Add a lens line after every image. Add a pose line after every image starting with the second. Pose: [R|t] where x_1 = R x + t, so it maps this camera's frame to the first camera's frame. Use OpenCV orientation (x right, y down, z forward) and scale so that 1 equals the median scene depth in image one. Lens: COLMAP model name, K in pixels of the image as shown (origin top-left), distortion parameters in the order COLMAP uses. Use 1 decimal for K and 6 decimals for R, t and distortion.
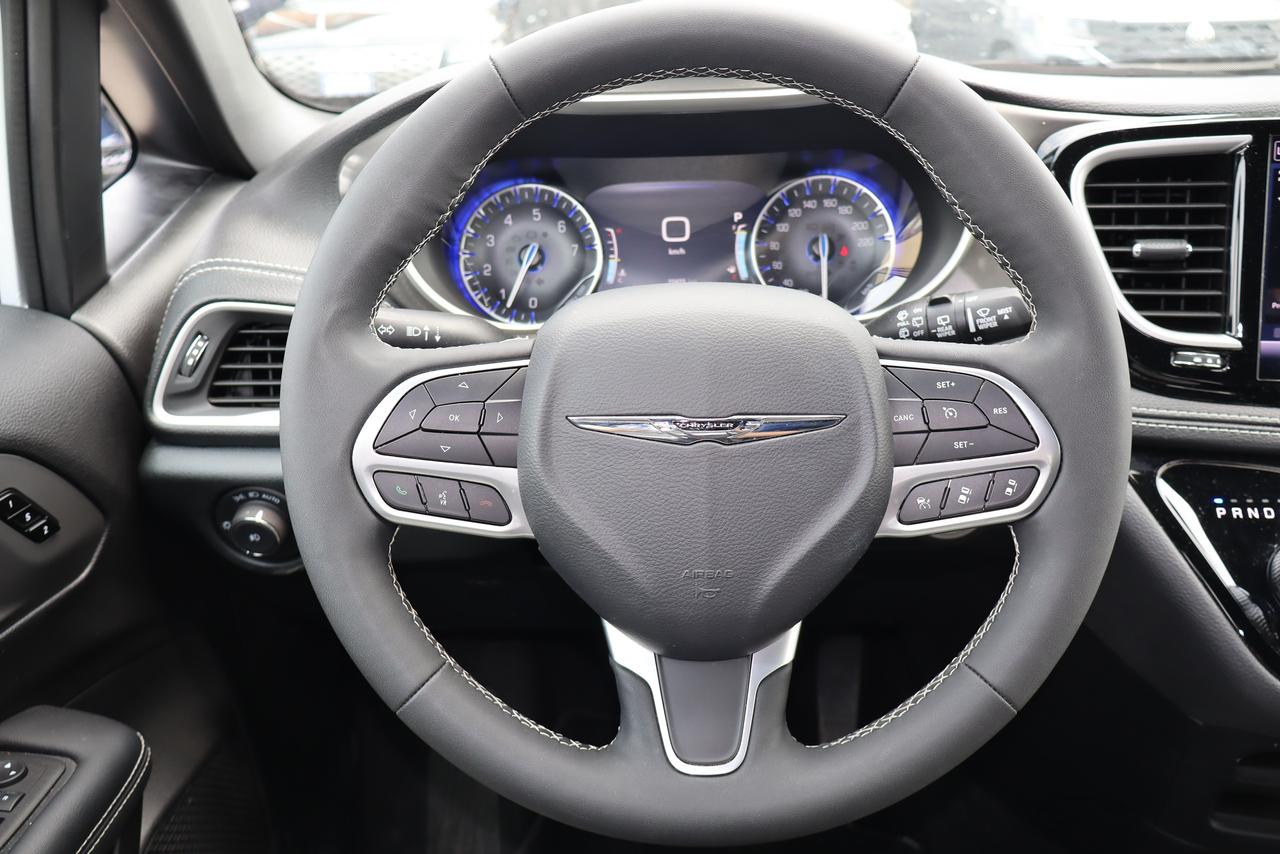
lens RADIAL K [[1094.3, 0, 639.7], [0, 1094.3, 425.3], [0, 0, 1]] dist [-0.003271, -0.001181]
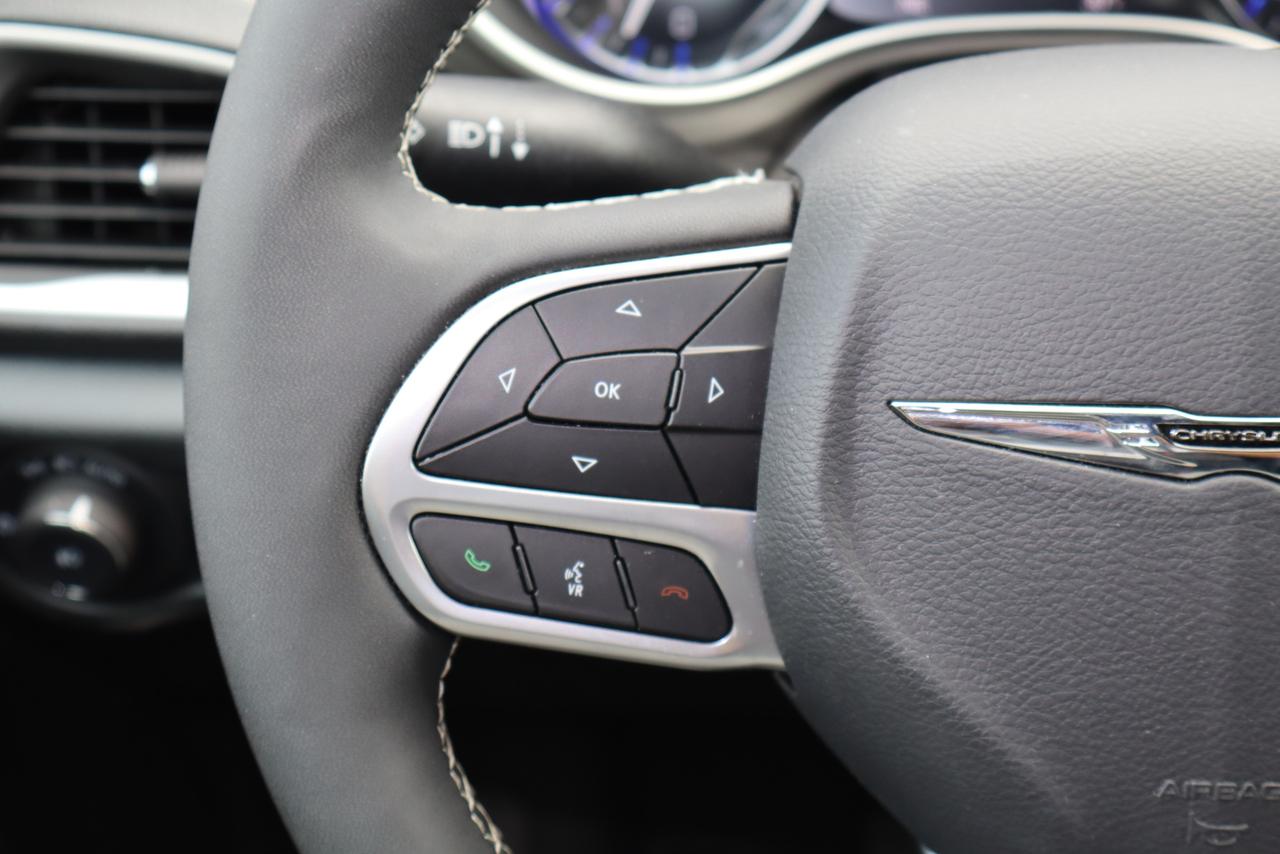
lens RADIAL K [[2165.8, 0, 640.2], [0, 2165.8, 428.5], [0, 0, 1]] dist [-0.006593, 0.000000]
pose [[0.999205, 0.026825, -0.029477, -0.132611], [-0.022820, 0.991422, 0.128691, -0.097310], [0.032677, -0.127916, 0.991247, 0.193301]]
